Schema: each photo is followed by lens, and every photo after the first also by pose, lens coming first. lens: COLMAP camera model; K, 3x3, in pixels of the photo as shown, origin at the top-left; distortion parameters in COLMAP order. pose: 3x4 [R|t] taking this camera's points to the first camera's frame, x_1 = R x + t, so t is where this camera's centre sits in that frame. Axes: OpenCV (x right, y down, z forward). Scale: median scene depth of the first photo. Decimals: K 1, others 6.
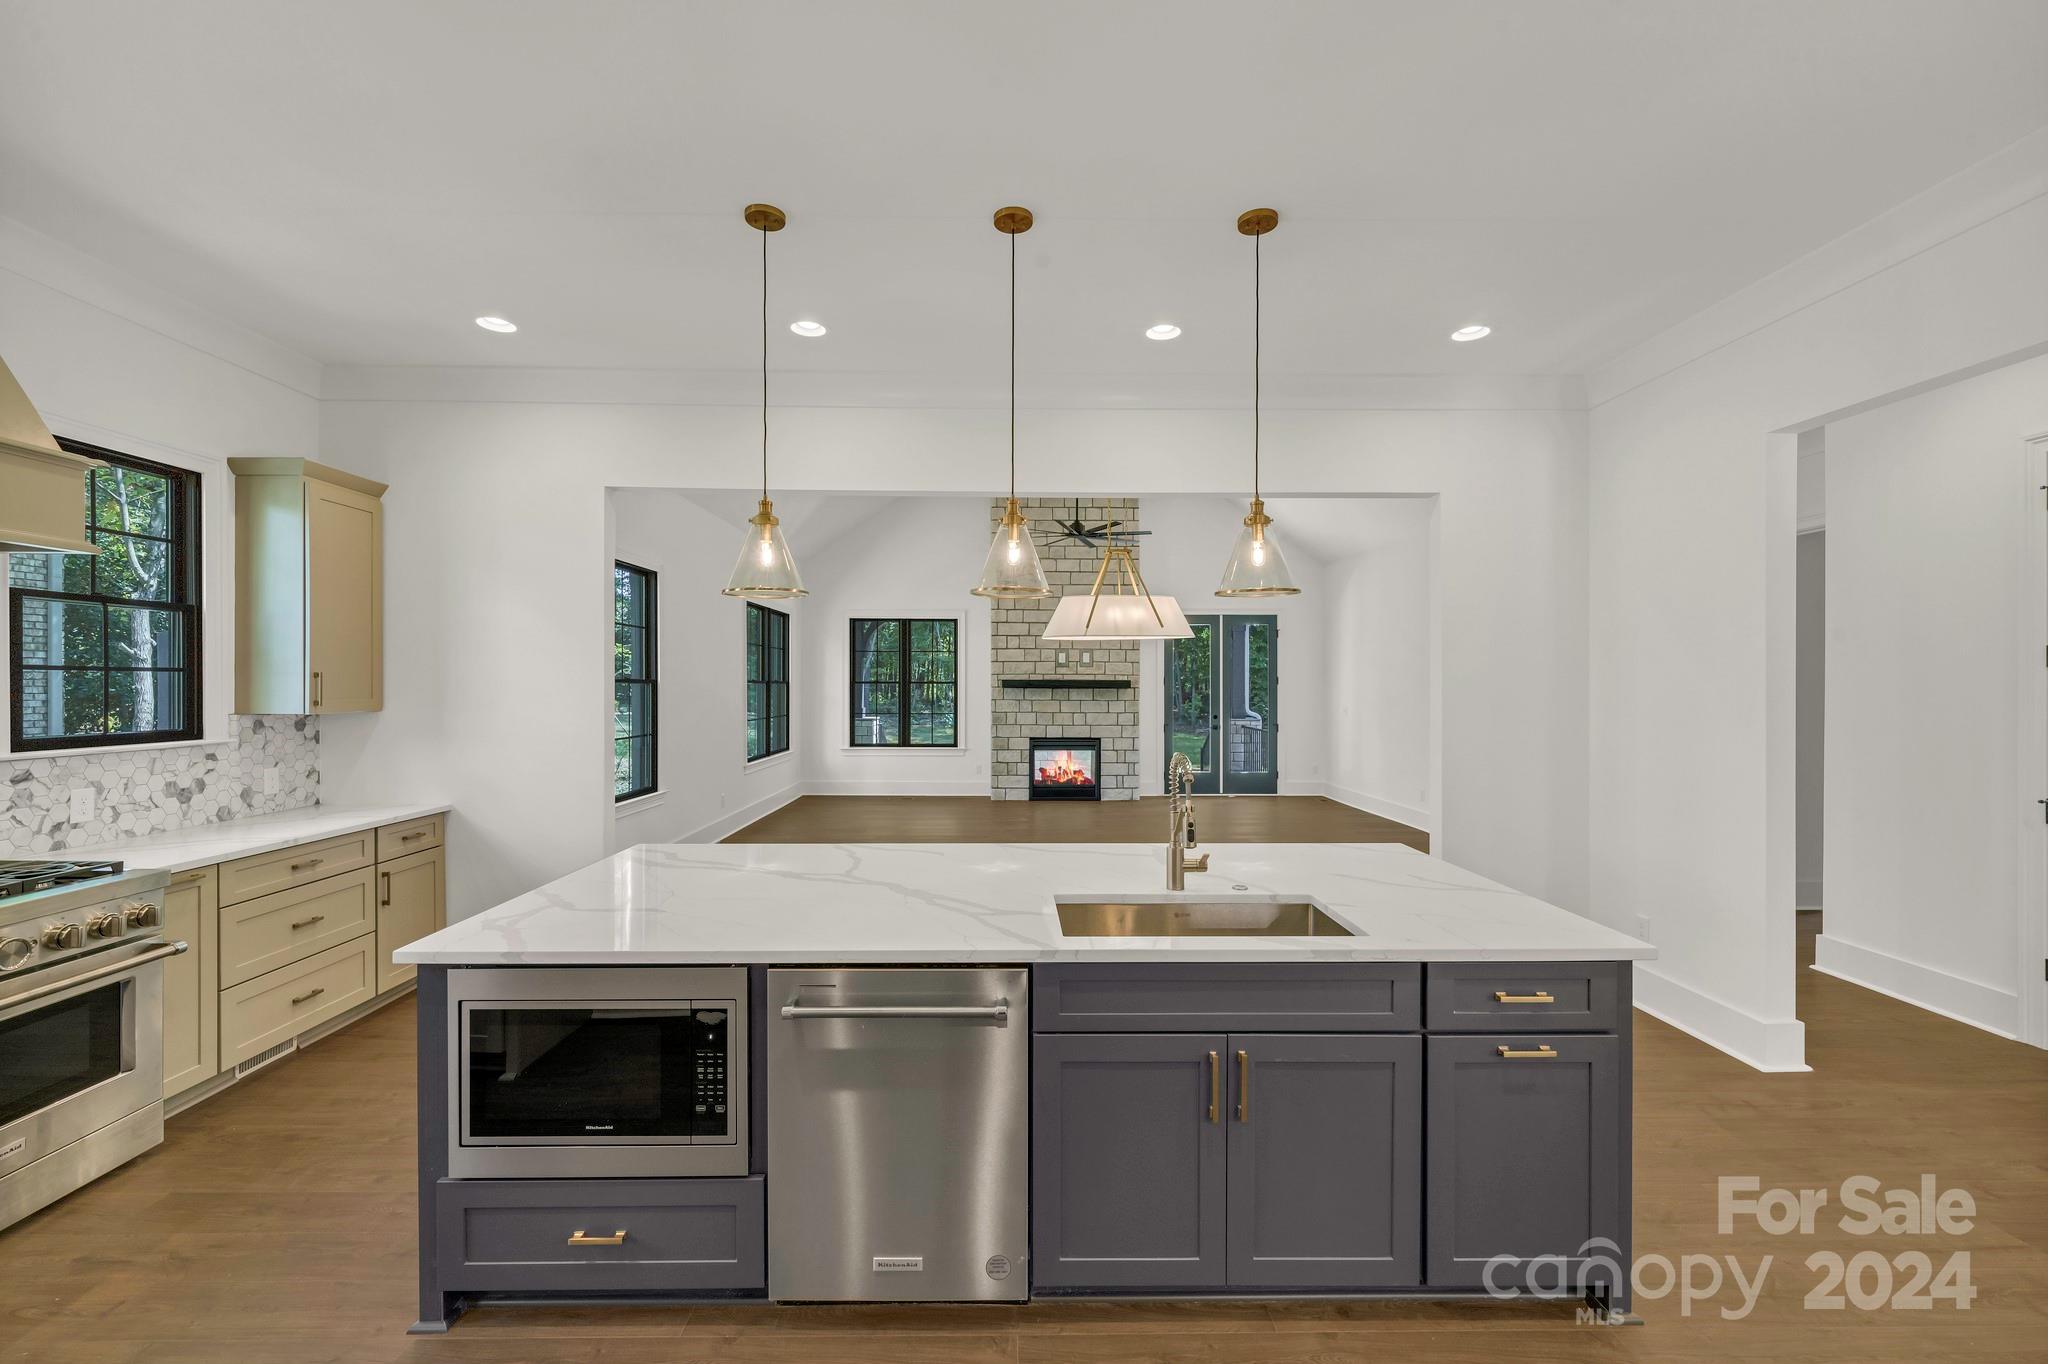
lens RADIAL K [[863.8, 0, 1024.6], [0, 863.8, 683.5], [0, 0, 1]] dist [-0.001906, -0.000052]
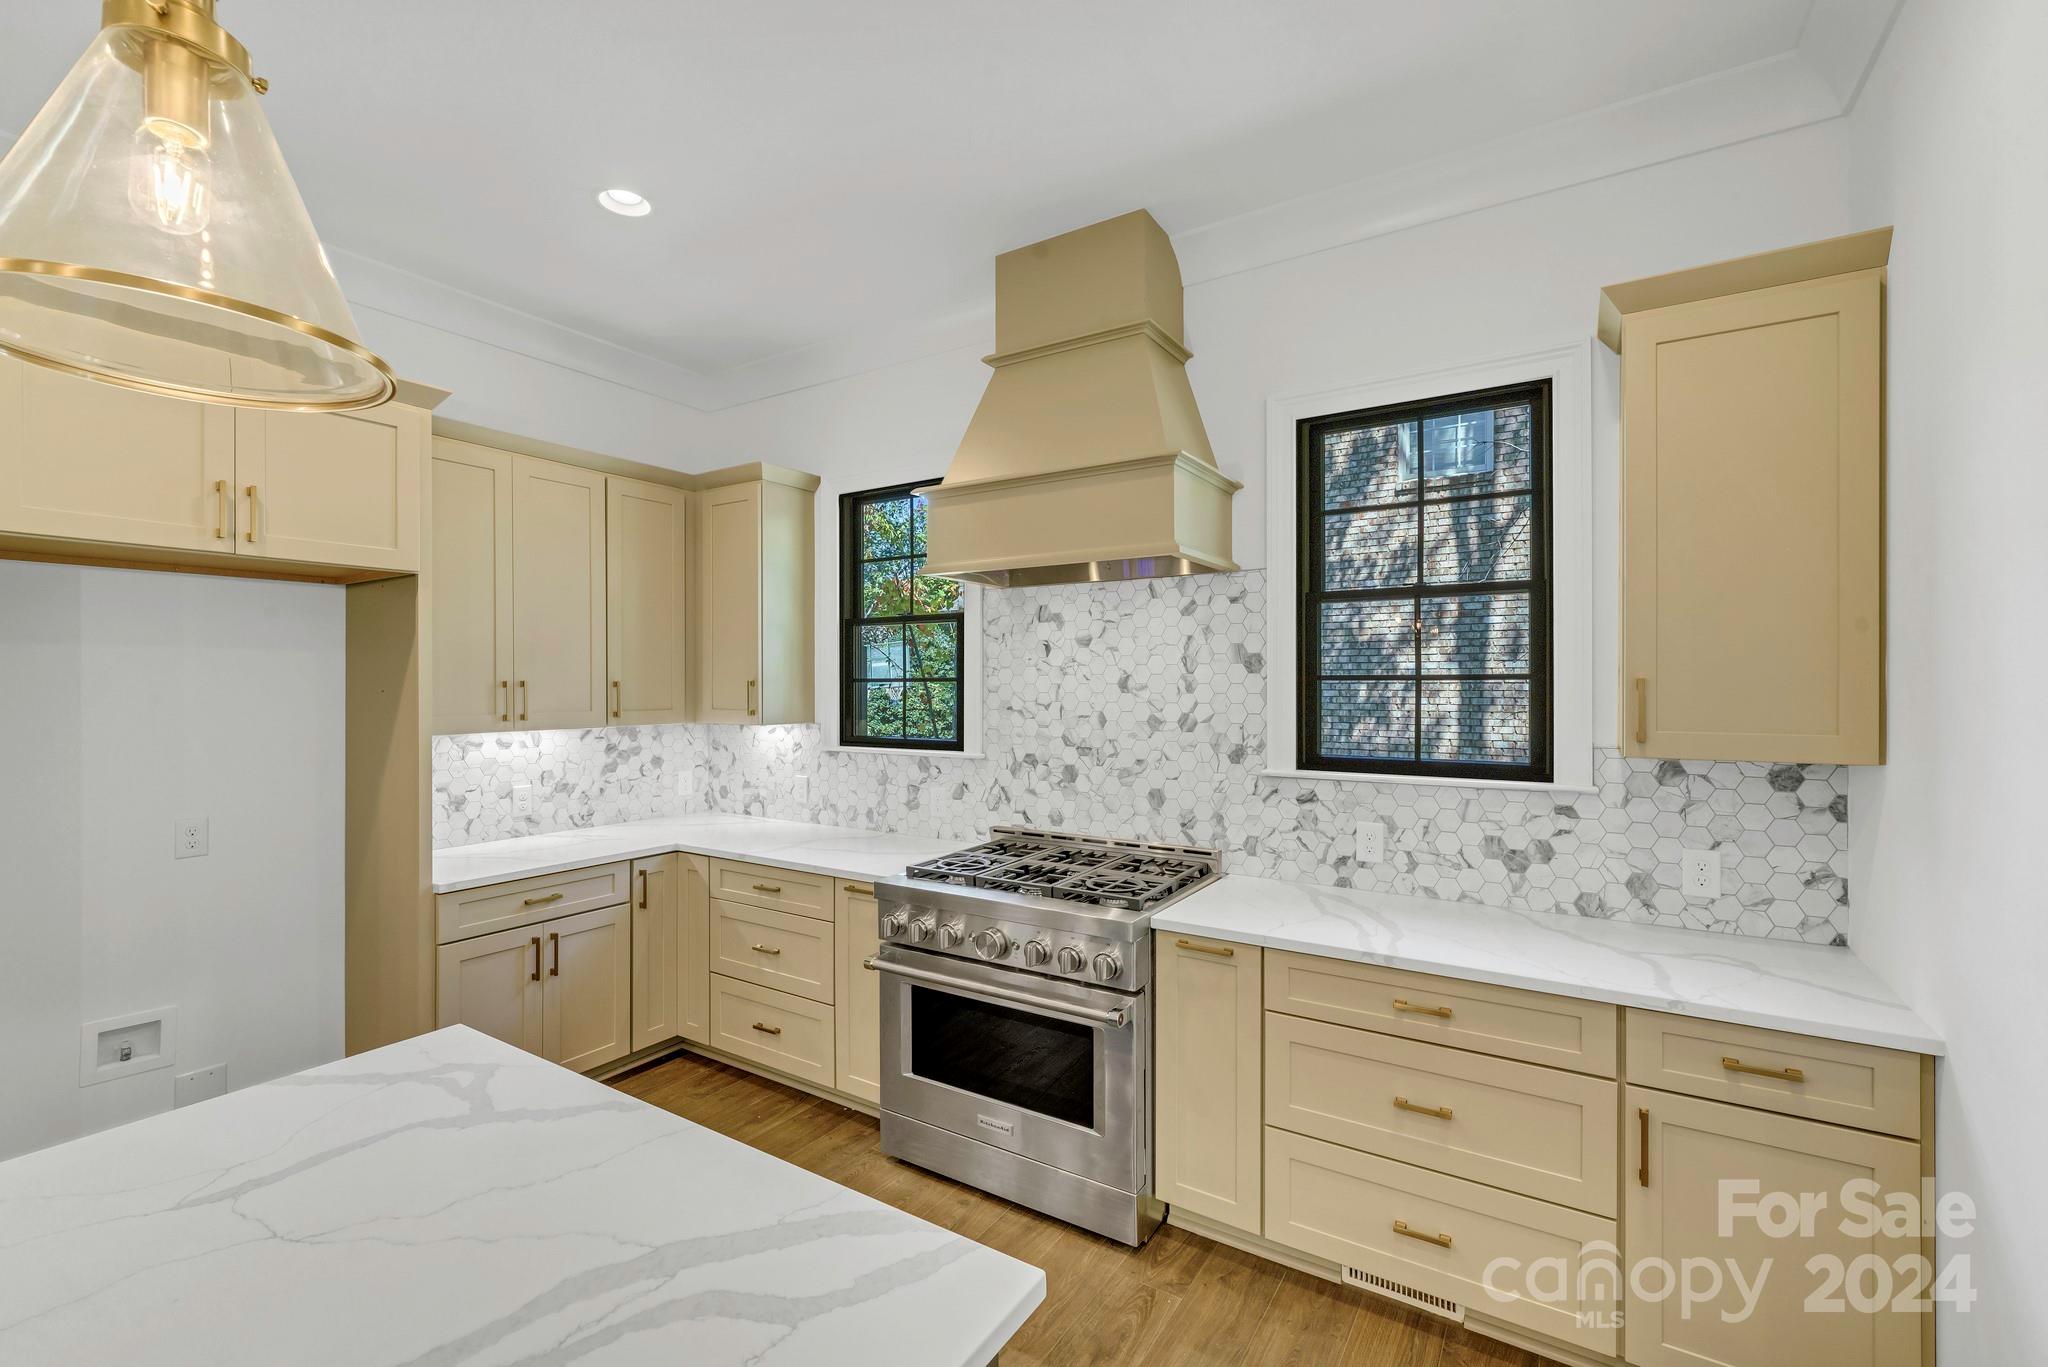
lens RADIAL K [[863.8, 0, 1027.8], [0, 863.8, 686.6], [0, 0, 1]] dist [-0.001906, -0.000052]
pose [[-0.547100, -0.002775, -0.837062, -0.030923], [-0.002139, 0.999996, -0.001917, -0.000949], [0.837064, 0.000741, -0.547104, 0.170781]]
